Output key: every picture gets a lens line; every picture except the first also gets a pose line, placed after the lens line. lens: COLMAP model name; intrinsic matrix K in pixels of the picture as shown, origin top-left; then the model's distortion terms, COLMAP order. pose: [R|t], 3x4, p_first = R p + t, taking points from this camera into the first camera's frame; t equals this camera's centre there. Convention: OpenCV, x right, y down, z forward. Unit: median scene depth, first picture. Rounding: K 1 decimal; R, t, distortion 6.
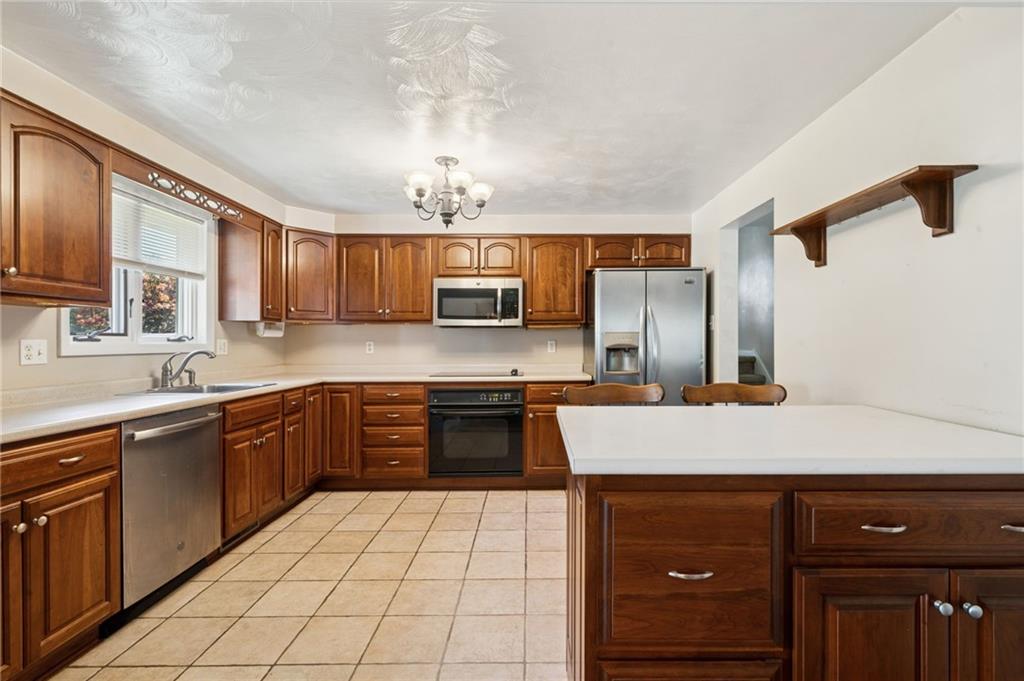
lens RADIAL K [[468.1, 0, 530.4], [0, 468.1, 345.9], [0, 0, 1]] dist [0.001005, -0.000134]
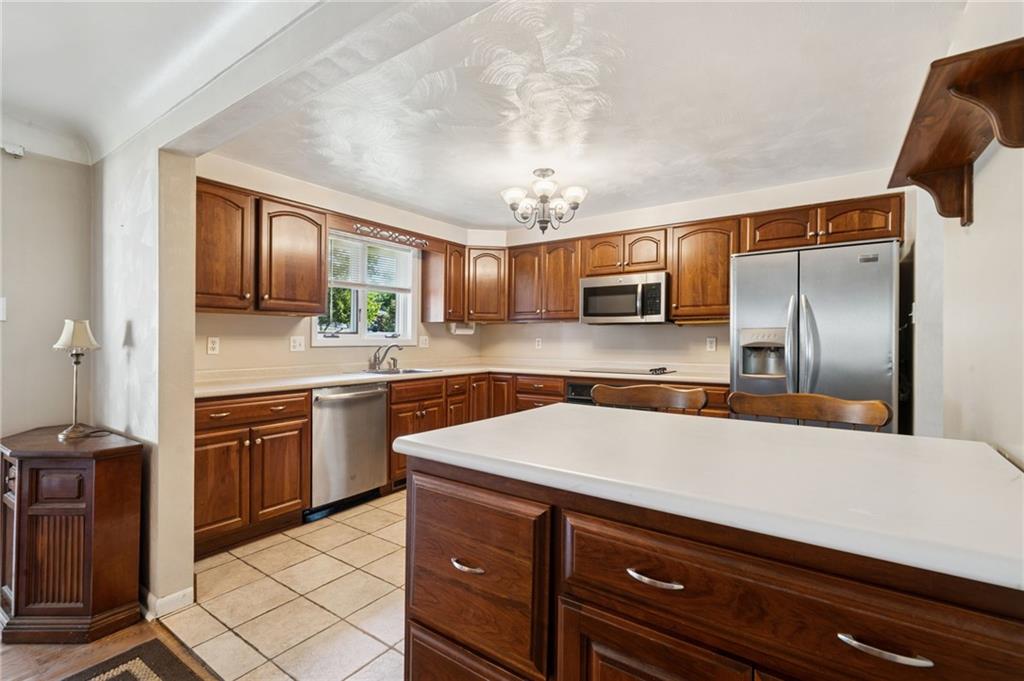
lens RADIAL K [[460.3, 0, 506.8], [0, 460.3, 339.5], [0, 0, 1]] dist [0.000537, -0.000059]
pose [[0.809285, 0.004870, -0.587396, 0.309424], [-0.008534, 0.999958, -0.003468, -0.001912], [0.587354, 0.007819, 0.809292, 0.070983]]
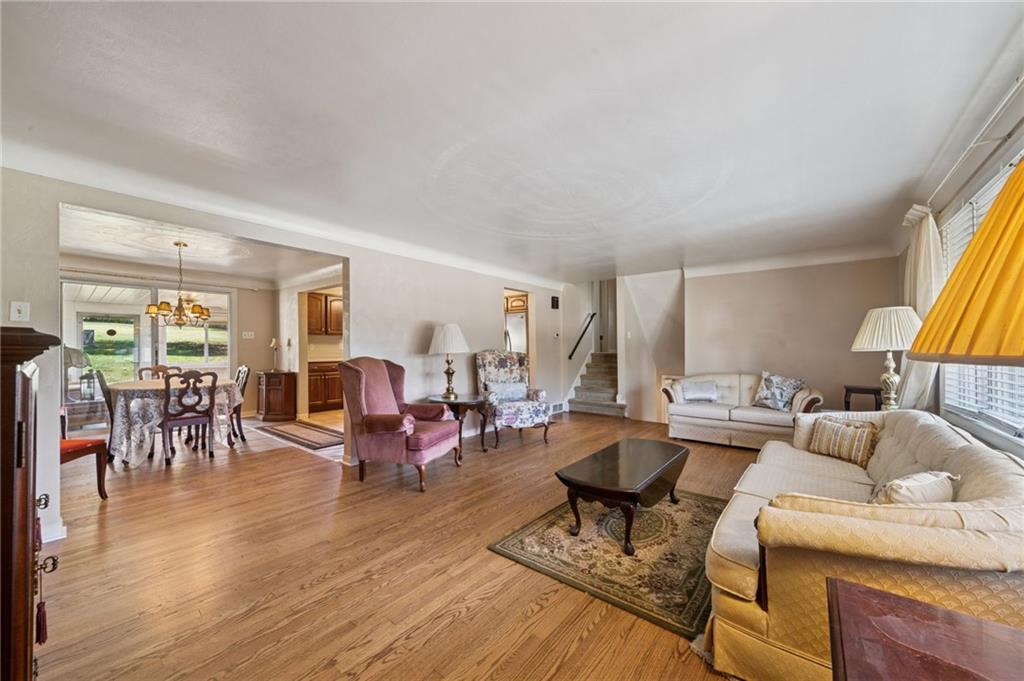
lens RADIAL K [[392.2, 0, 512.0], [0, 392.2, 340.5], [0, 0, 1]] dist [-0.000065, -0.000007]
pose [[0.769046, -0.011139, -0.639096, 1.401678], [-0.000522, 0.999837, -0.018053, 0.014743], [0.639193, 0.014217, 0.768915, -0.427221]]
